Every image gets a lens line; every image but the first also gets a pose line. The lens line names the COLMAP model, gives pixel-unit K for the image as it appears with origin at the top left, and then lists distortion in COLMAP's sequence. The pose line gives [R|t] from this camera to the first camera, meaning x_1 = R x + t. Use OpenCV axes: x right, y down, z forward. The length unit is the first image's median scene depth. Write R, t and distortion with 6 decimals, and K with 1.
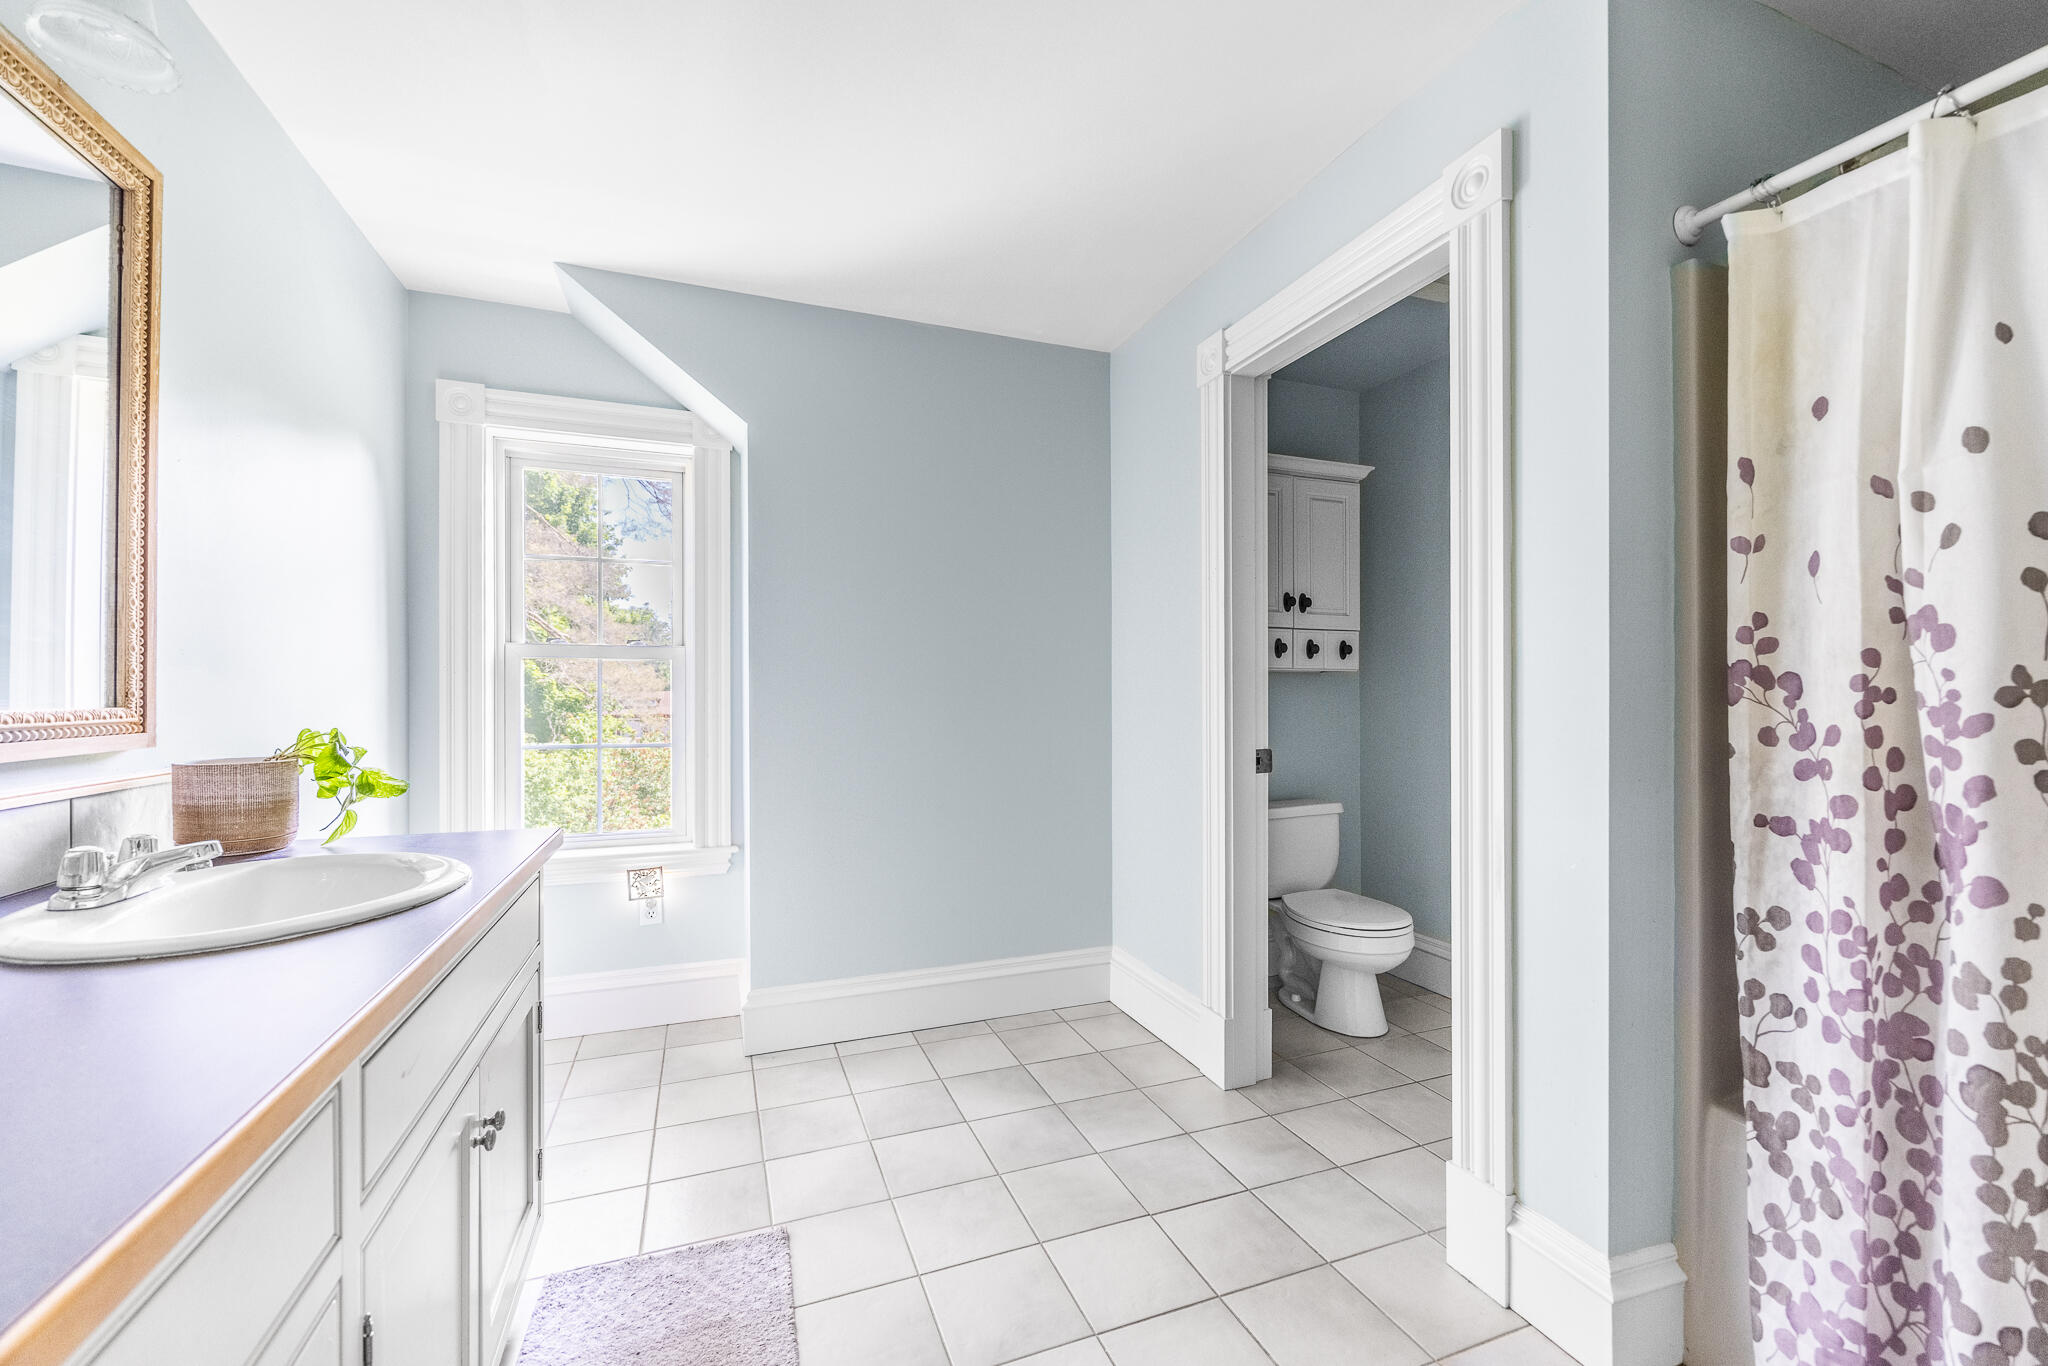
lens RADIAL K [[827.7, 0, 1026.5], [0, 827.7, 693.4], [0, 0, 1]] dist [0.000446, -0.000328]
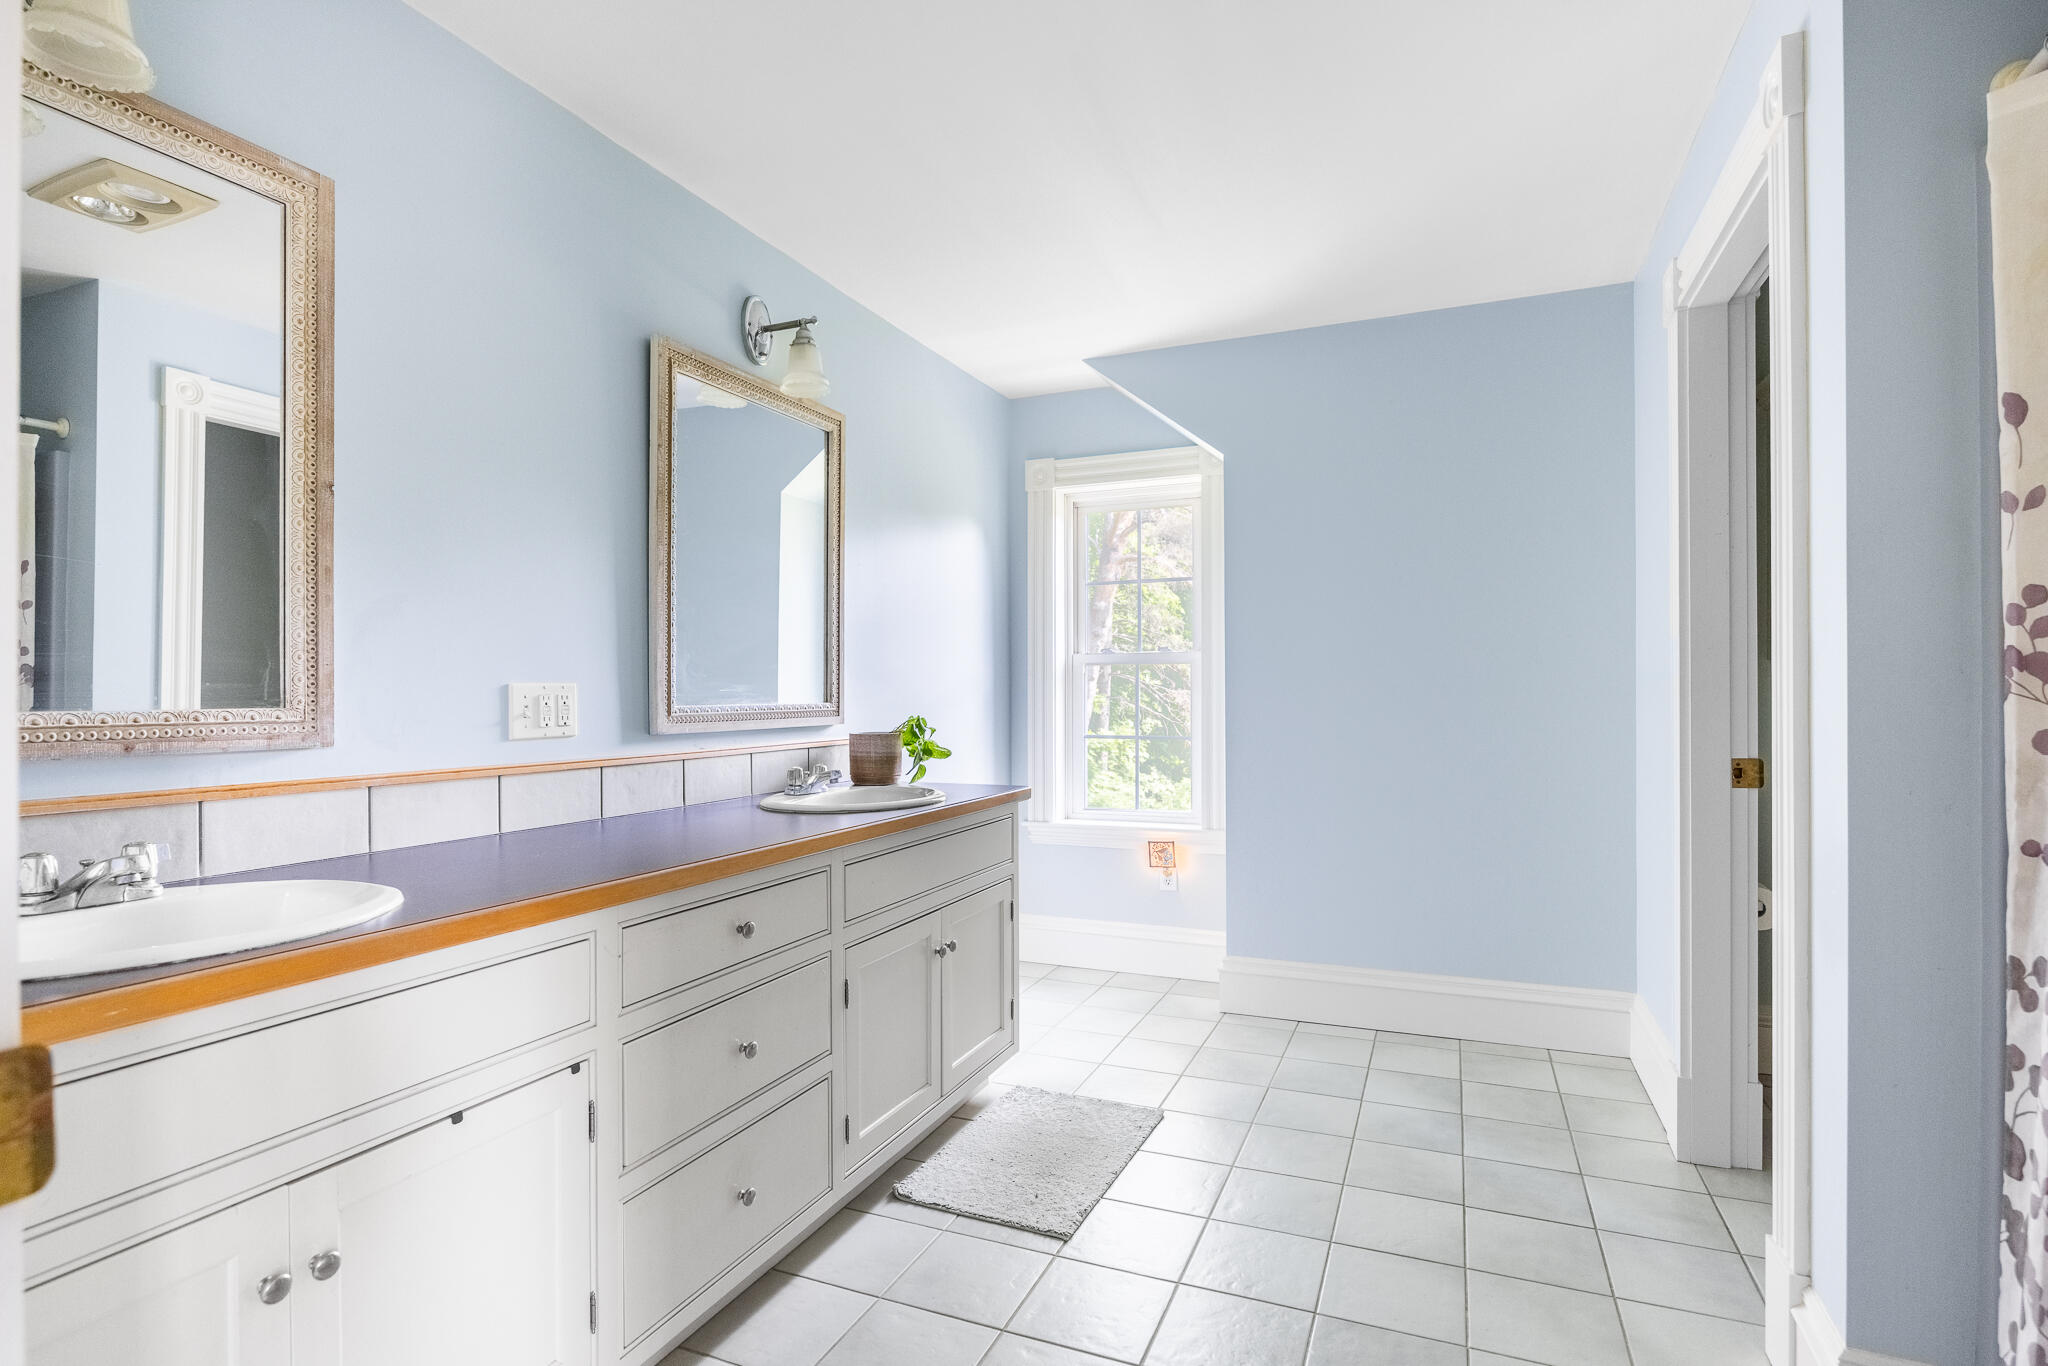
lens RADIAL K [[1008.1, 0, 1024.0], [0, 1008.1, 683.0], [0, 0, 1]] dist [-0.001184, 0.000613]
pose [[0.717105, -0.011919, -0.696863, 0.773947], [0.005888, 0.999922, -0.011044, 0.000381], [0.696940, 0.003816, 0.717119, -0.323242]]
